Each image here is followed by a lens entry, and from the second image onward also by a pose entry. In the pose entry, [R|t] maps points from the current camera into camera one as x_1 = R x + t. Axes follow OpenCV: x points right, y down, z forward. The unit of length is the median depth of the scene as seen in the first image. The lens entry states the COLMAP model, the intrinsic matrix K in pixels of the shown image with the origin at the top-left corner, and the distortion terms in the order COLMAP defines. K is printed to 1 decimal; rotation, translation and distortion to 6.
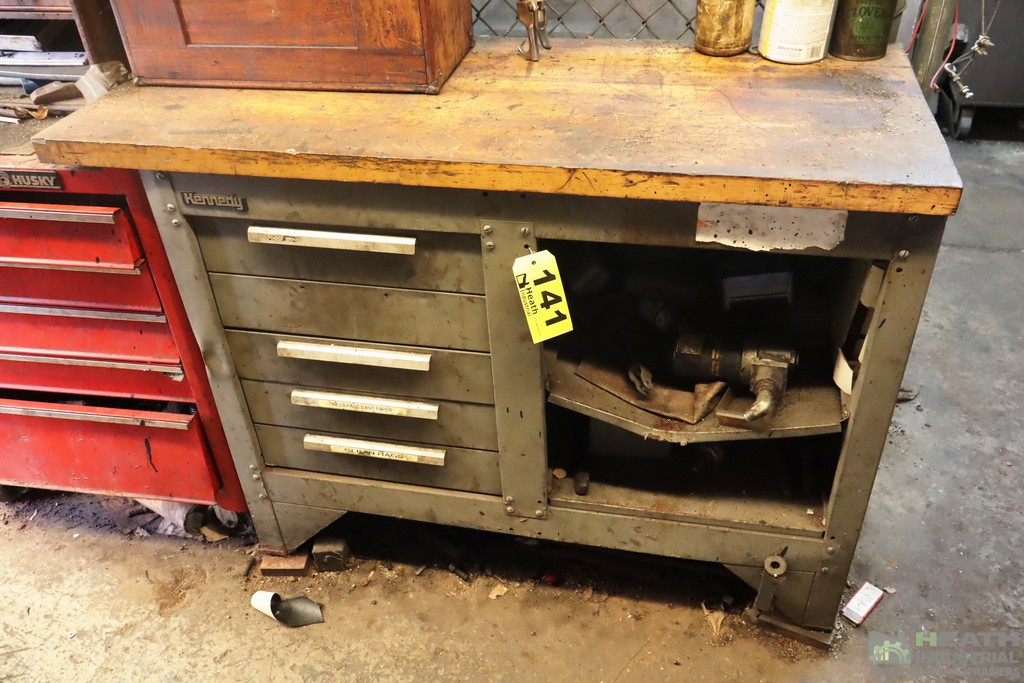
lens RADIAL K [[860.0, 0, 515.9], [0, 860.0, 338.1], [0, 0, 1]] dist [0.003988, -0.004510]
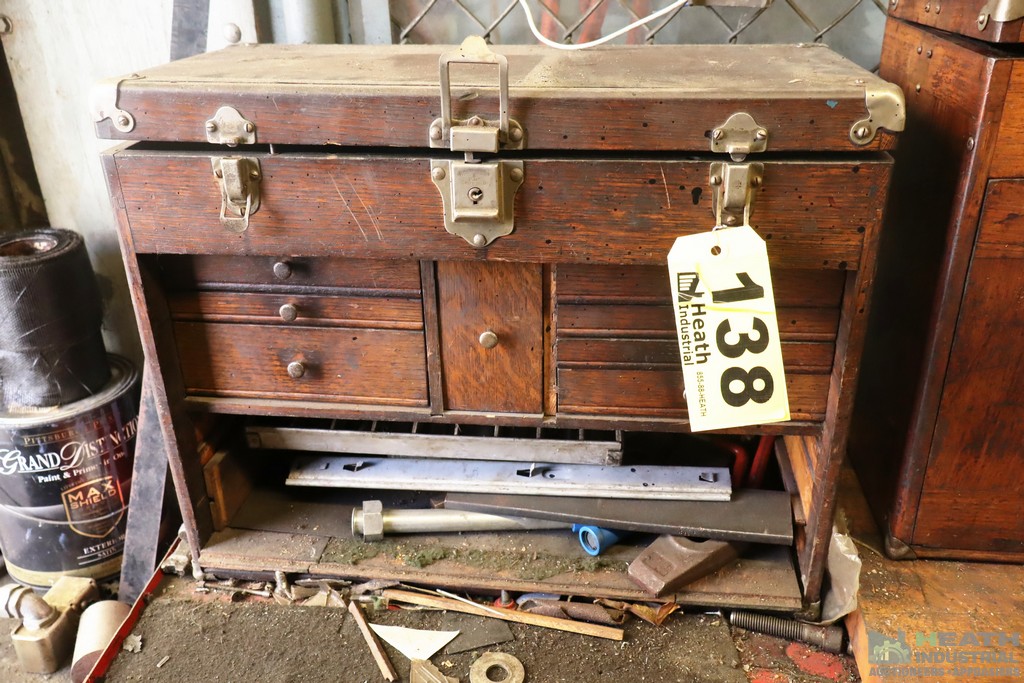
lens RADIAL K [[860.0, 0, 508.6], [0, 860.0, 337.8], [0, 0, 1]] dist [0.003988, -0.004510]
pose [[0.995797, -0.017673, 0.089870, -0.719006], [0.033092, 0.984349, -0.173094, -0.351371], [-0.085404, 0.175341, 0.980797, 0.556041]]
